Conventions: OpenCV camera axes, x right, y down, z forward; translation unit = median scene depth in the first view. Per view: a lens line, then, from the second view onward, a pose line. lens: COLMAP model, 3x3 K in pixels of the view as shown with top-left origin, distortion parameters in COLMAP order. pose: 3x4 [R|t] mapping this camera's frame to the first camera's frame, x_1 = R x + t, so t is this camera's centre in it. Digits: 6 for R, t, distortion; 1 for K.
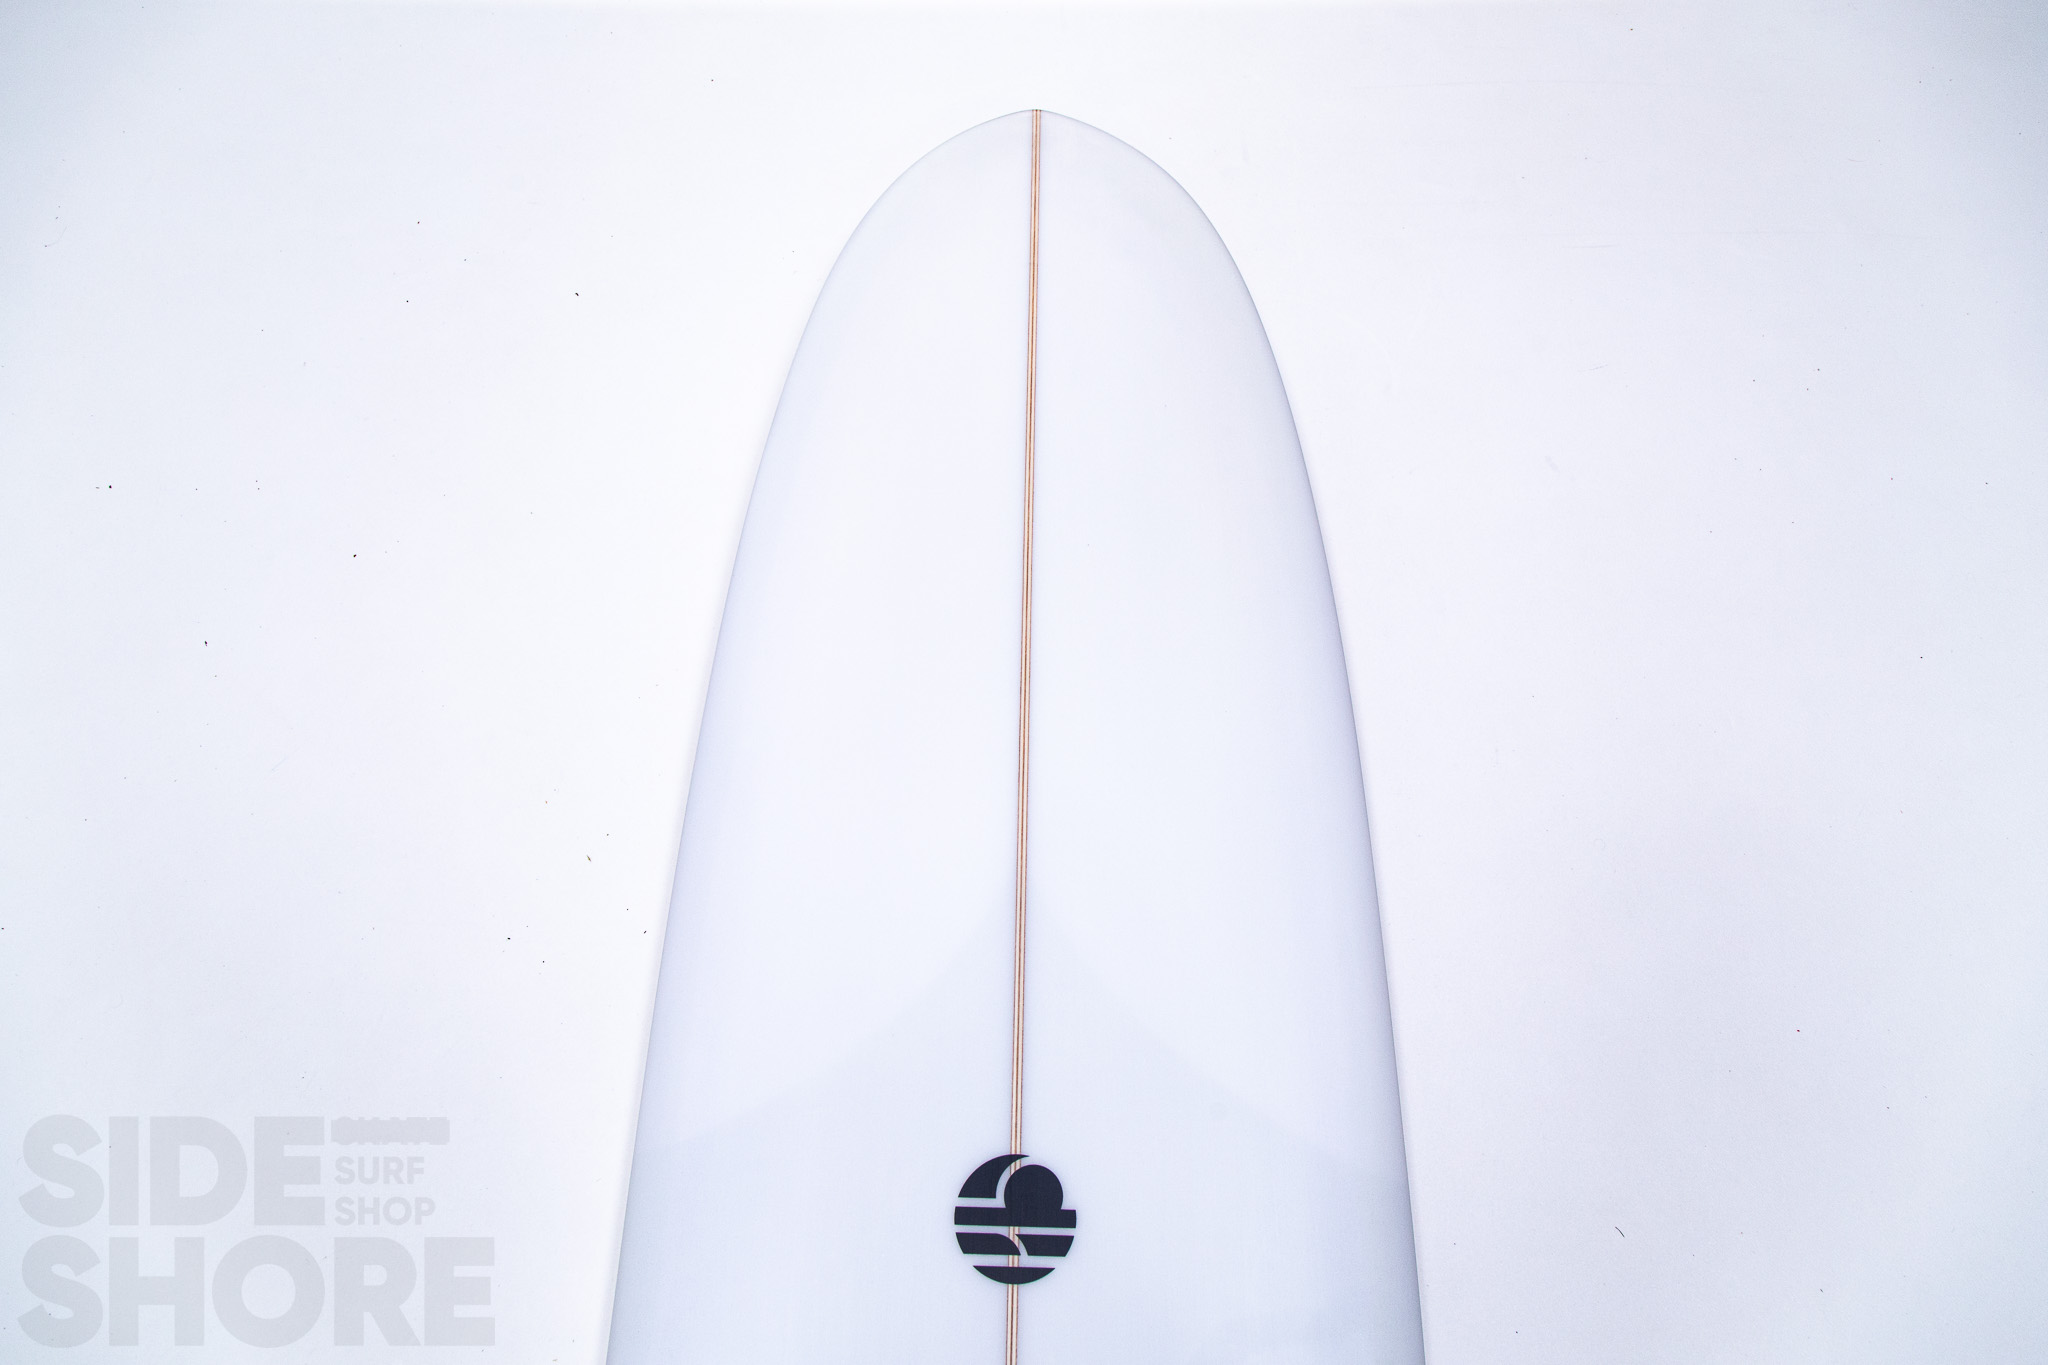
lens RADIAL K [[1426.0, 0, 1027.5], [0, 1426.0, 688.4], [0, 0, 1]] dist [0.098171, 0.001609]
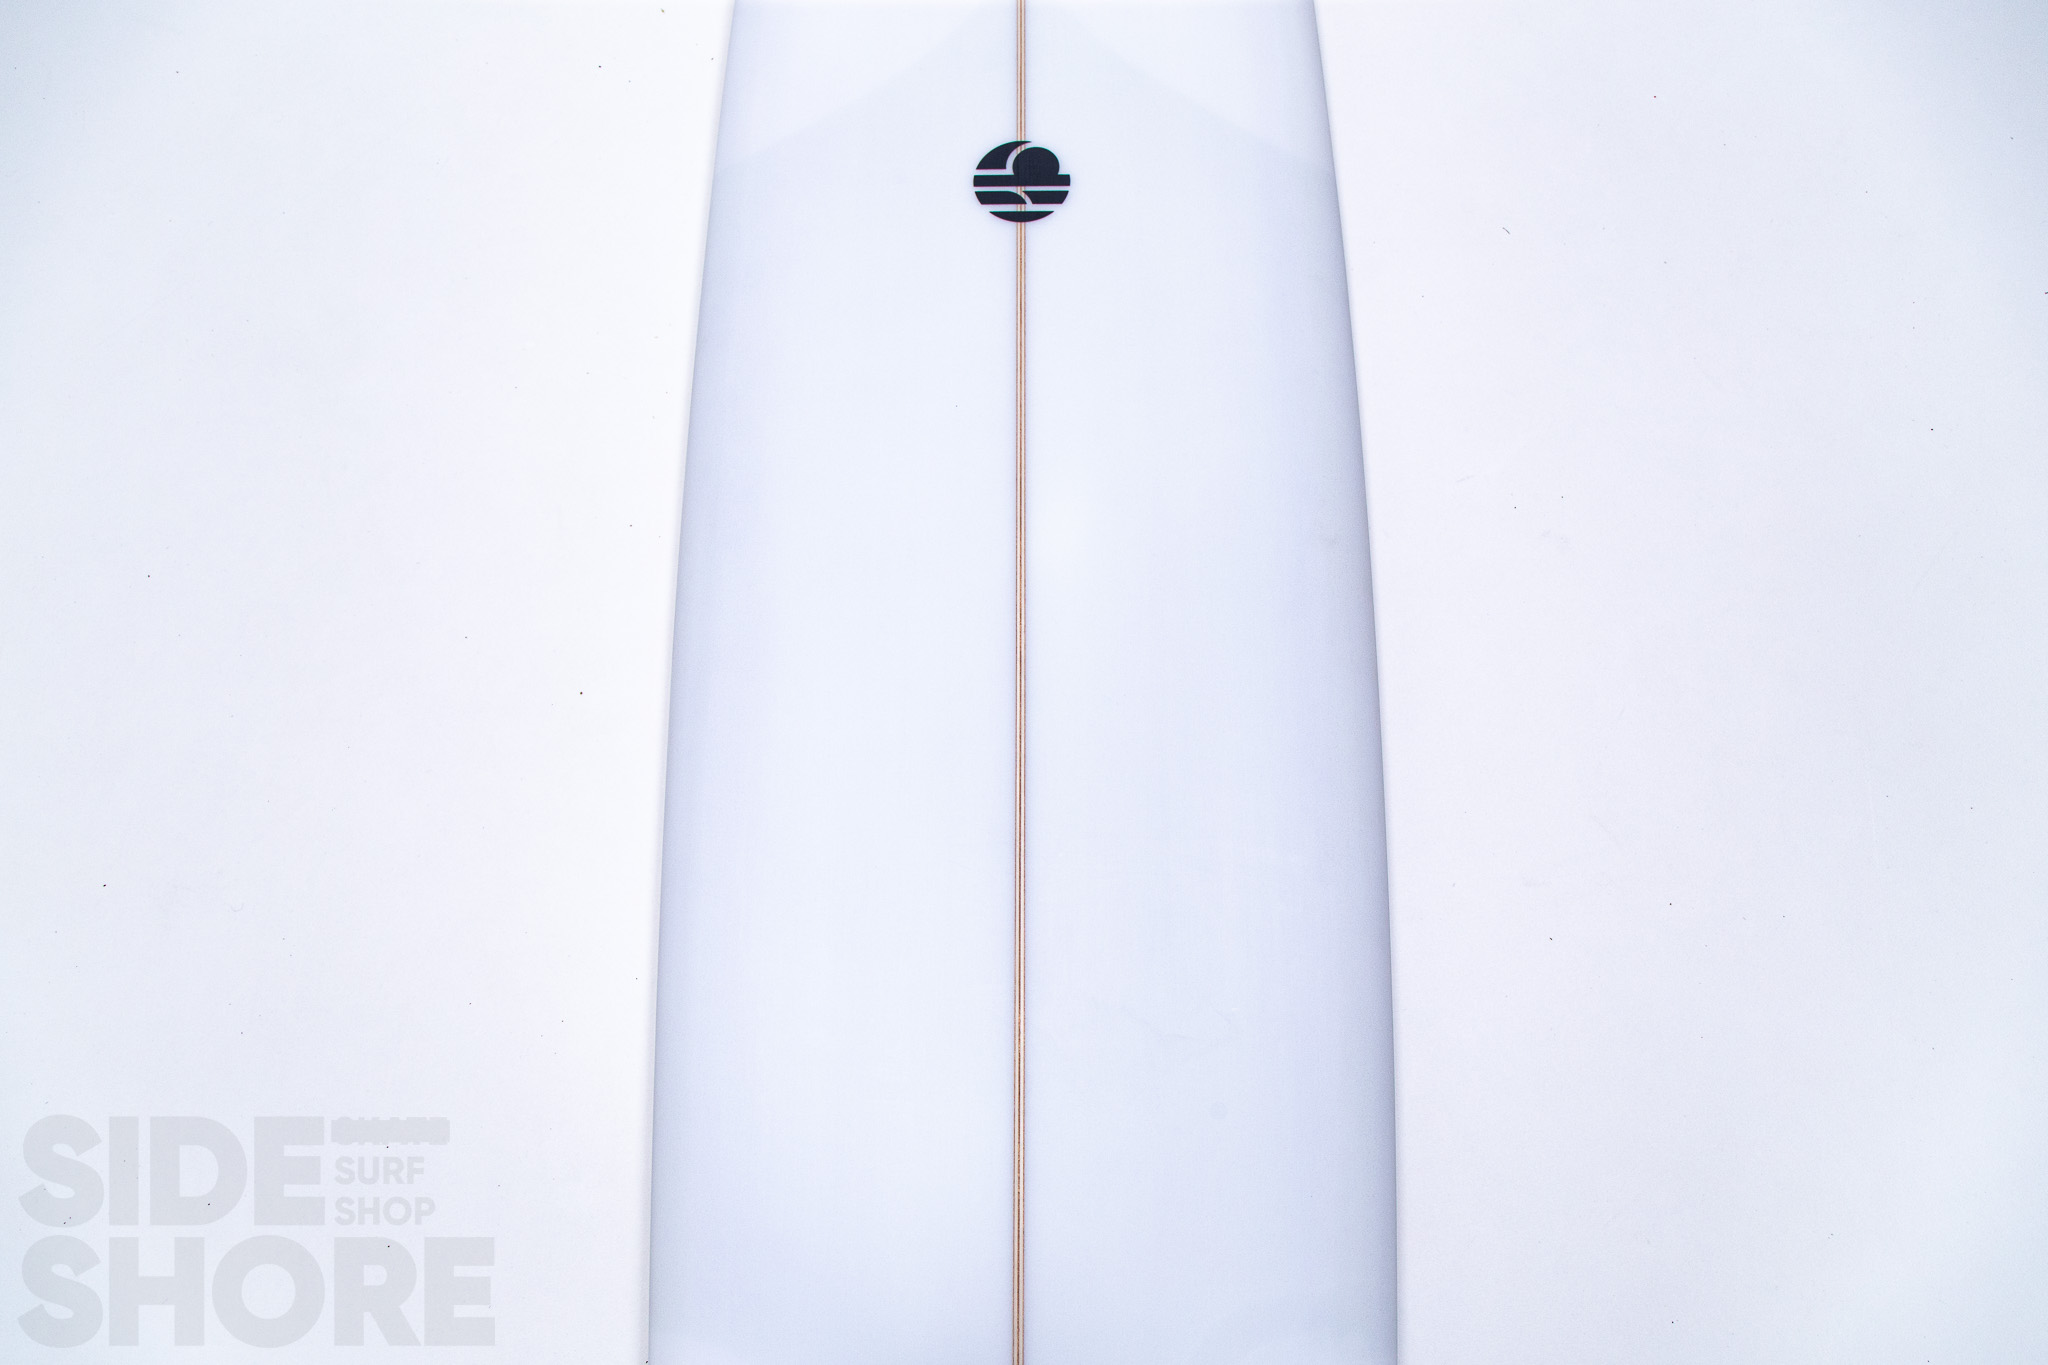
lens RADIAL K [[1426.0, 0, 1024.3], [0, 1426.0, 676.2], [0, 0, 1]] dist [0.098171, 0.001609]
pose [[0.999781, -0.020506, 0.004057, -0.019928], [0.020678, 0.998628, -0.048103, 0.845743], [-0.003065, 0.048176, 0.998834, -0.225046]]
